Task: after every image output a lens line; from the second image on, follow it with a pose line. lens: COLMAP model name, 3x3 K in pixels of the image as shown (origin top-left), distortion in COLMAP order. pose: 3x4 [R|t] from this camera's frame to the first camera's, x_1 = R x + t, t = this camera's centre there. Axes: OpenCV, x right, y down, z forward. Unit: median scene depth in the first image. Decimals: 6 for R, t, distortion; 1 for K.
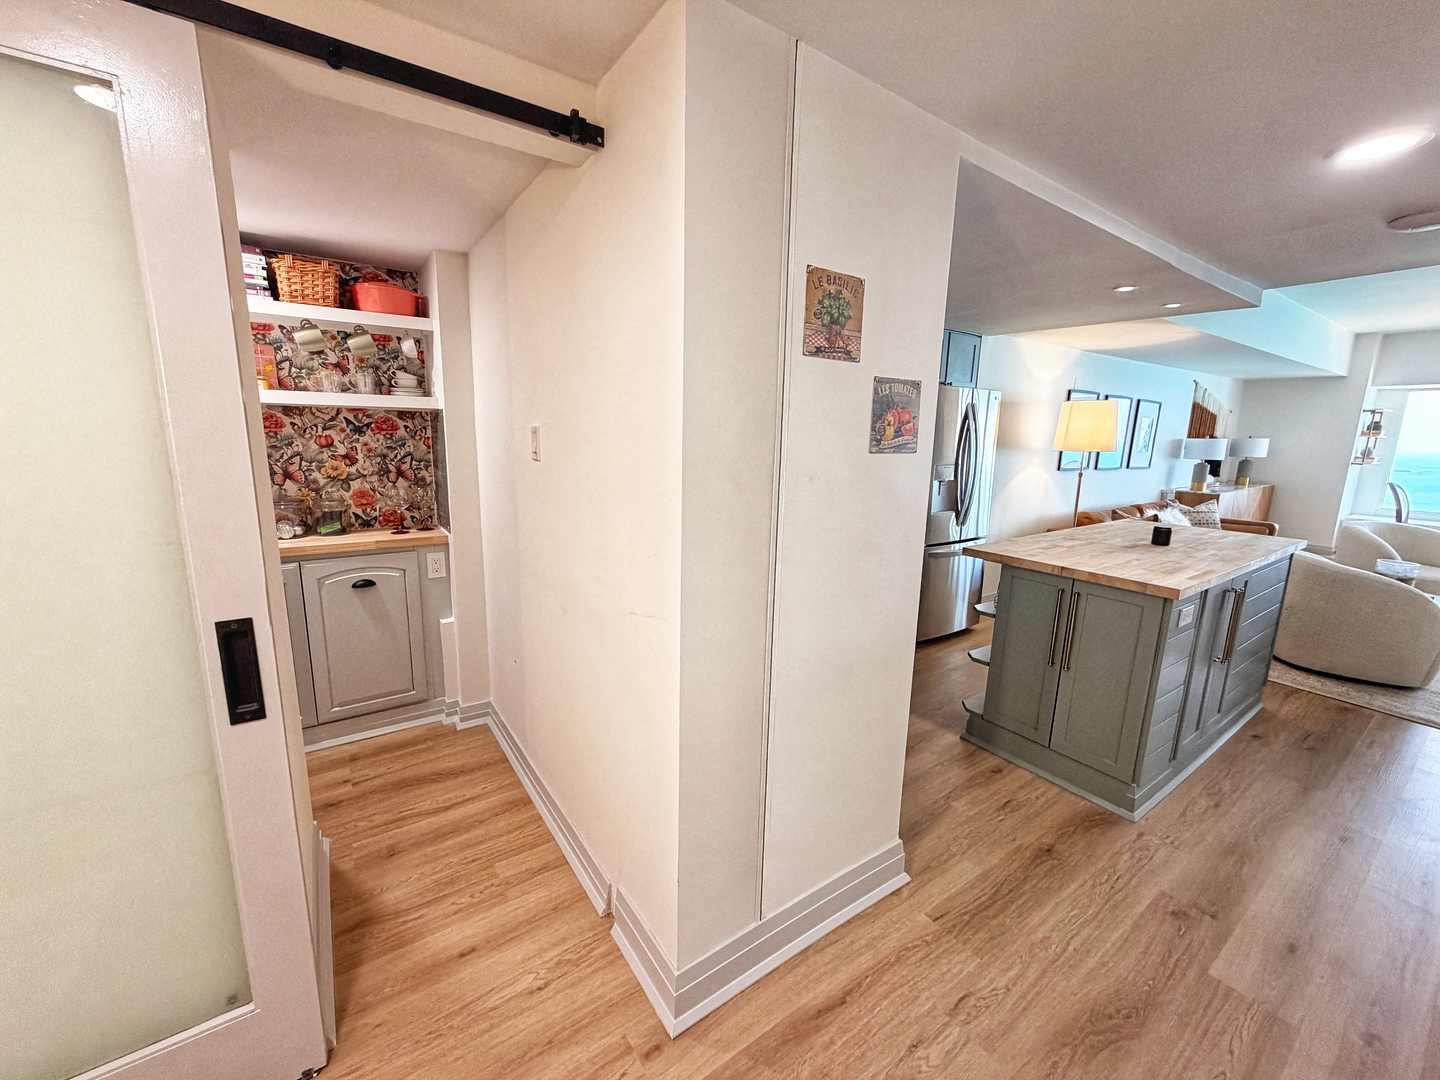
lens RADIAL K [[576.3, 0, 716.6], [0, 576.3, 541.7], [0, 0, 1]] dist [-0.000053, -0.000743]
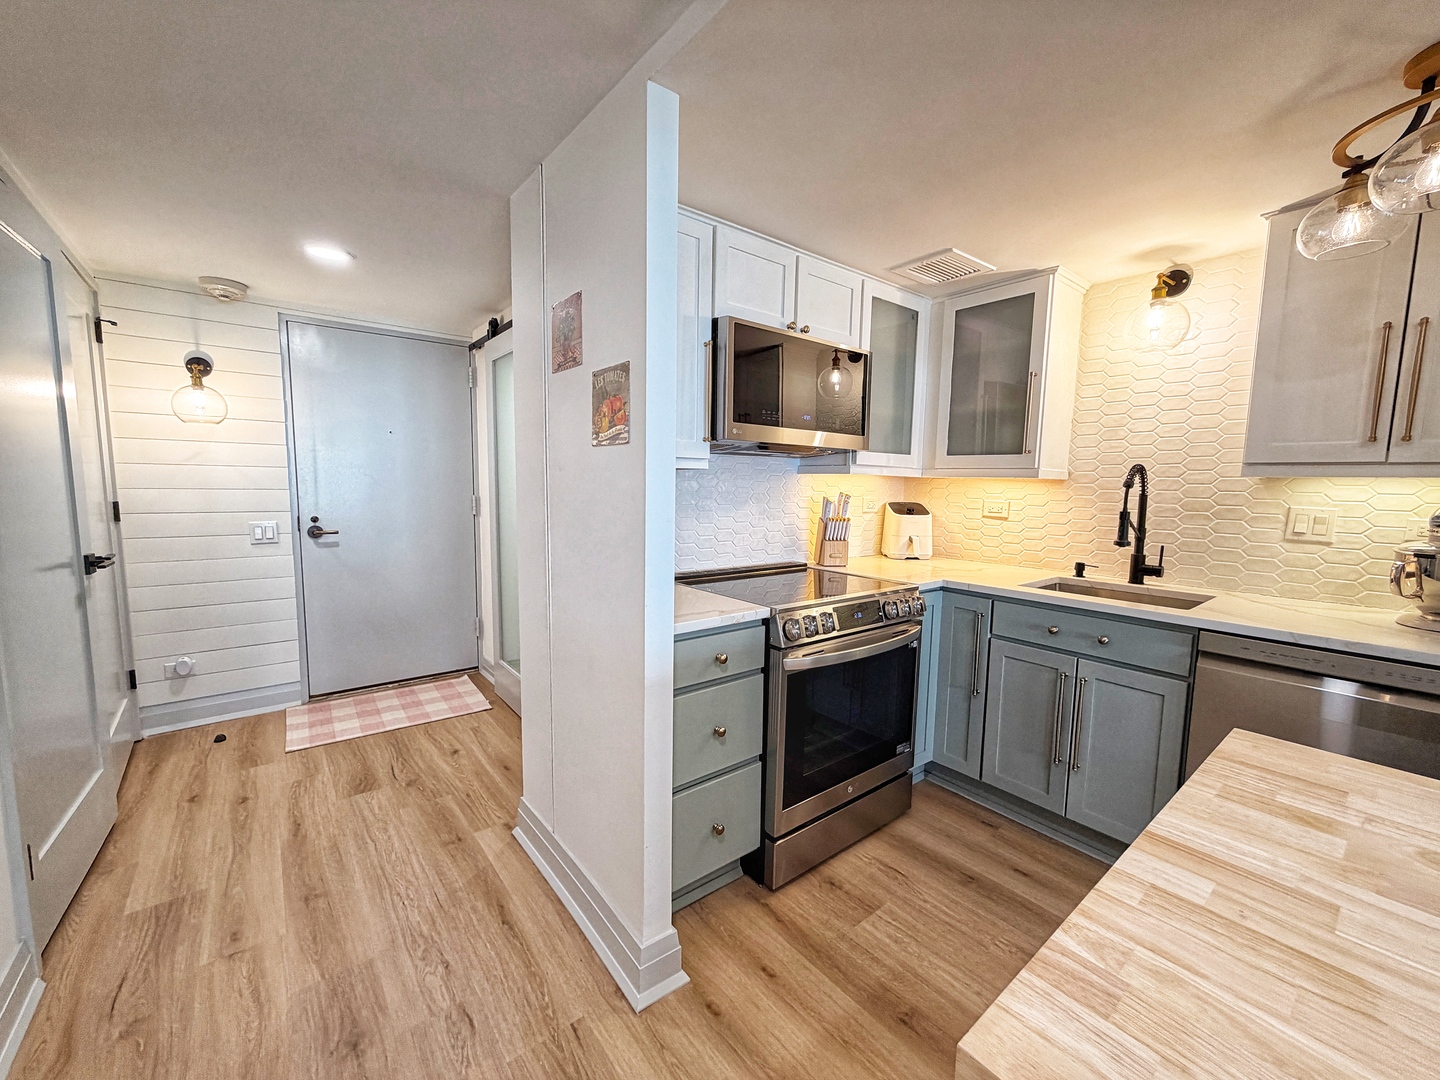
lens RADIAL K [[576.3, 0, 716.3], [0, 576.3, 543.5], [0, 0, 1]] dist [-0.000053, -0.000743]
pose [[0.058673, 0.089224, -0.994282, 0.840423], [-0.204872, 0.975874, 0.075483, -0.069000], [0.977029, 0.199271, 0.075537, 0.751241]]
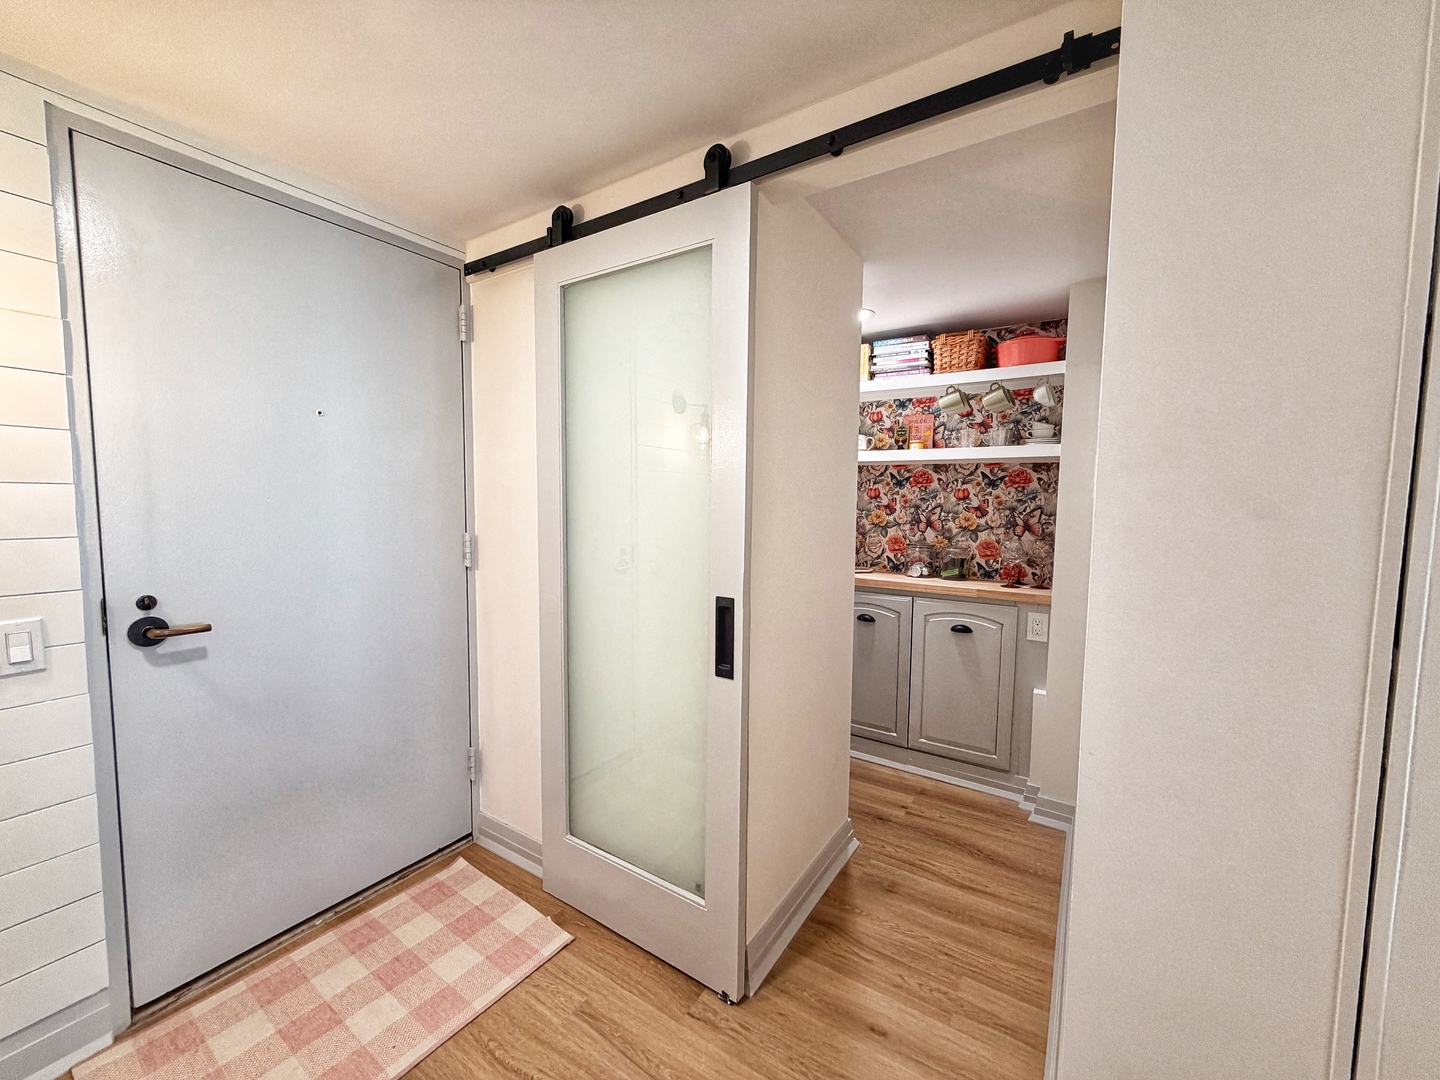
lens RADIAL K [[576.3, 0, 720.6], [0, 576.3, 542.8], [0, 0, 1]] dist [-0.000053, -0.000743]
pose [[0.370291, 0.053010, -0.927402, 0.193622], [-0.177772, 0.983961, -0.014738, 0.015300], [0.911747, 0.170323, 0.373776, 0.224955]]
